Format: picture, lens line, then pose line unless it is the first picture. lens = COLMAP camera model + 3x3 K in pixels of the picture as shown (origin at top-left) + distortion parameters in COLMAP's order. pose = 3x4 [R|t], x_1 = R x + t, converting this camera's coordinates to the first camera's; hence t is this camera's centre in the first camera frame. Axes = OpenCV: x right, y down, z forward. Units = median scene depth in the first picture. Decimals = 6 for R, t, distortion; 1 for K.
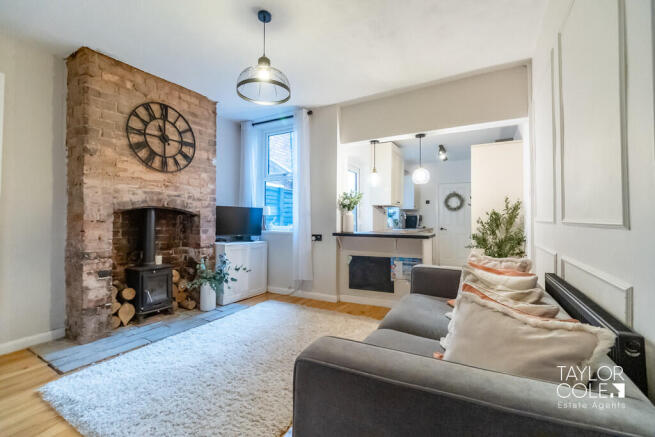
lens RADIAL K [[286.0, 0, 328.1], [0, 286.0, 218.0], [0, 0, 1]] dist [-0.000904, -0.000423]
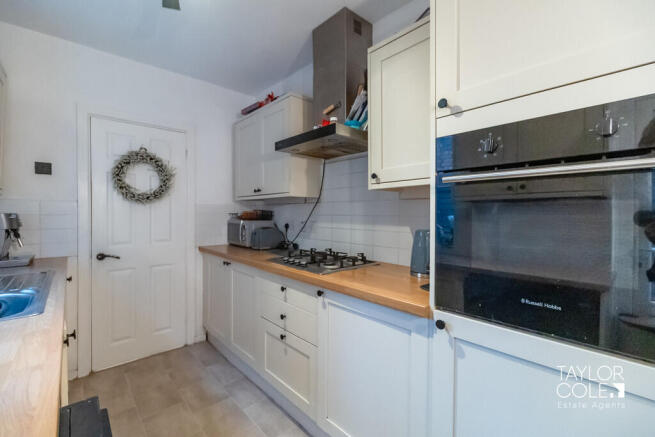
lens RADIAL K [[286.0, 0, 328.1], [0, 286.0, 215.7], [0, 0, 1]] dist [-0.000904, -0.000423]
pose [[0.326486, -0.010796, 0.945140, 0.180362], [-0.004268, 0.999908, 0.012896, -0.014034], [-0.945192, -0.008244, 0.326410, 0.671818]]
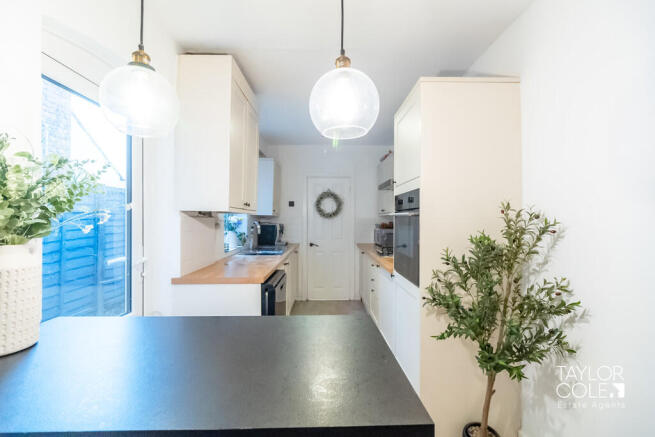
lens RADIAL K [[286.0, 0, 327.8], [0, 286.0, 218.4], [0, 0, 1]] dist [-0.000904, -0.000423]
pose [[0.865641, 0.001437, 0.500663, 0.098499], [-0.004170, 0.999982, 0.004339, -0.026962], [-0.500648, -0.005844, 0.865631, 0.415179]]
